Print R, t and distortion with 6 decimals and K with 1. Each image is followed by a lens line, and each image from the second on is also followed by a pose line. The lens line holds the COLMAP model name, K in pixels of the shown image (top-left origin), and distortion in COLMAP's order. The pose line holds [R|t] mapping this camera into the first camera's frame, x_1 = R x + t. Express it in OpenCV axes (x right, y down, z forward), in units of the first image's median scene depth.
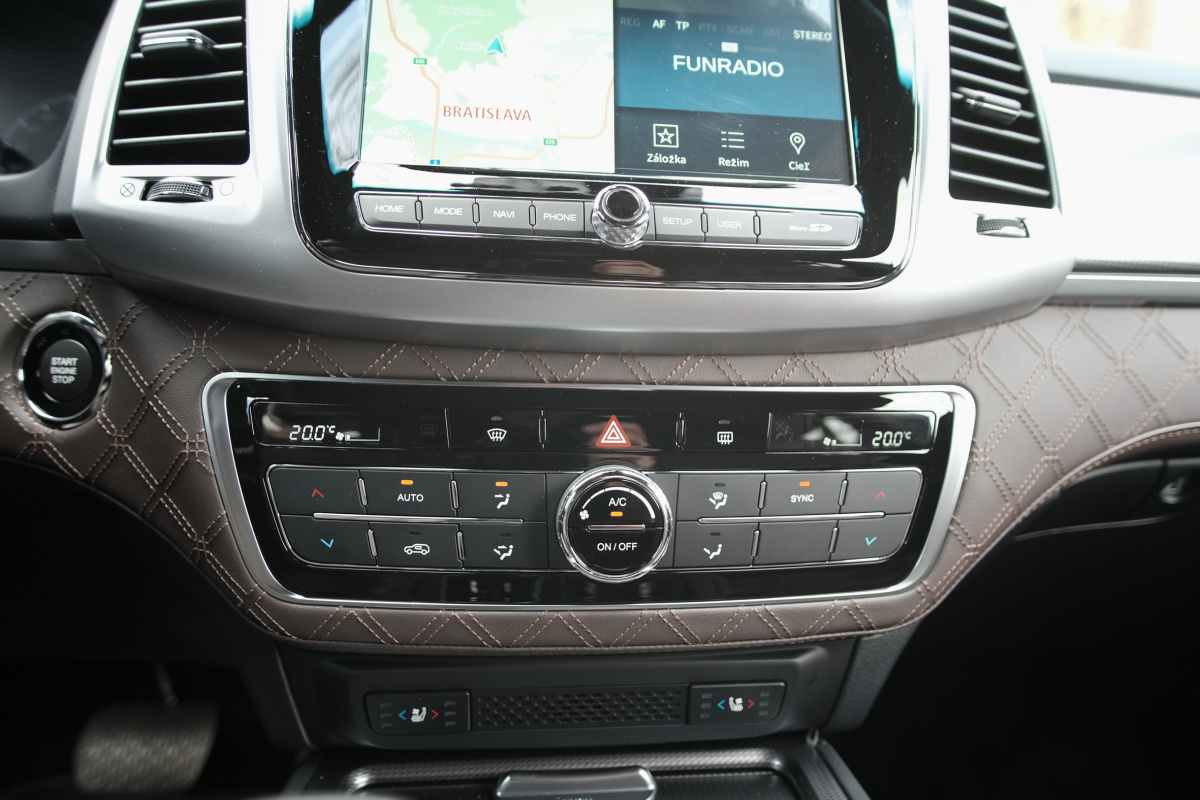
lens RADIAL K [[693.3, 0, 607.8], [0, 693.3, 414.8], [0, 0, 1]] dist [-0.028644, 0.007629]
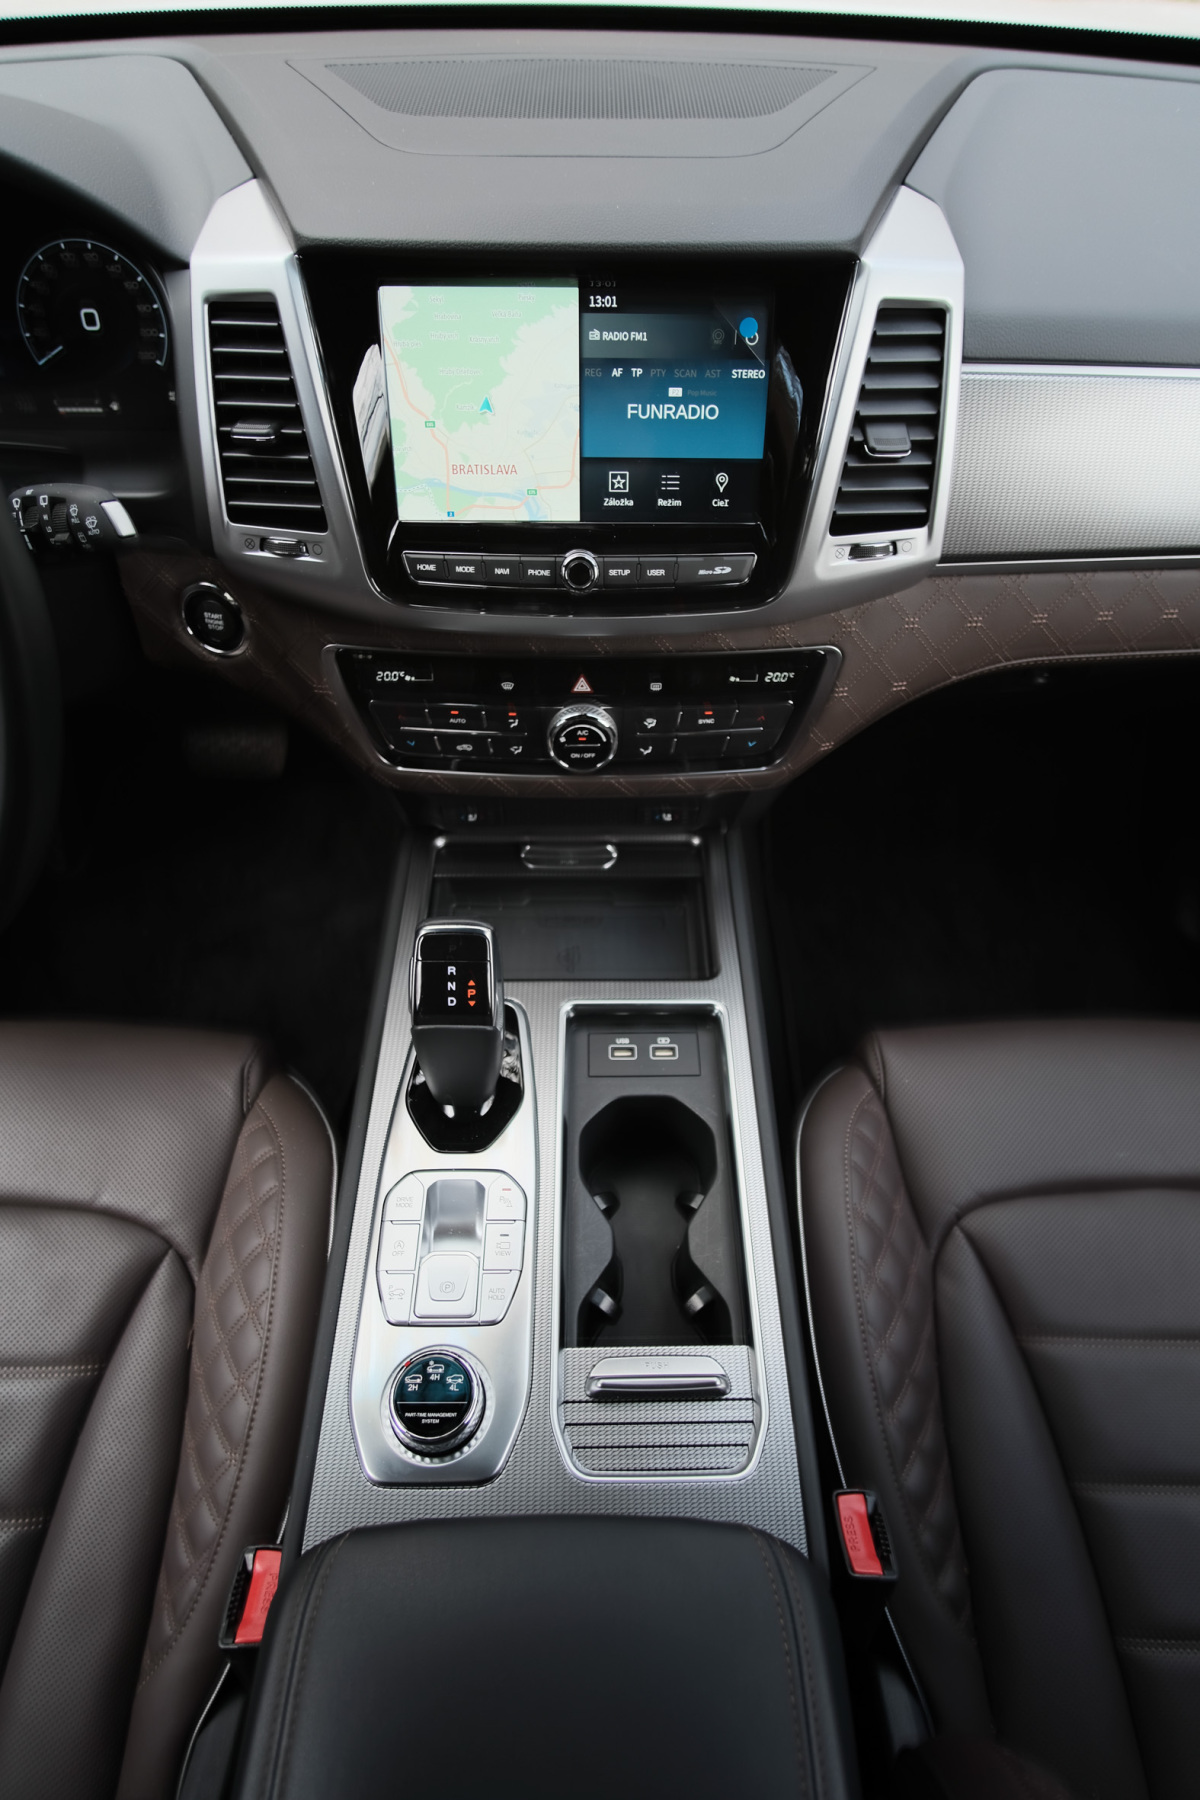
lens RADIAL K [[982.3, 0, 616.6], [0, 982.3, 887.1], [0, 0, 1]] dist [-0.029100, 0.008764]
pose [[0.996585, 0.057319, -0.059438, 0.235075], [-0.004000, 0.752490, 0.658591, -1.050756], [0.082476, -0.656104, 0.750150, -0.912968]]
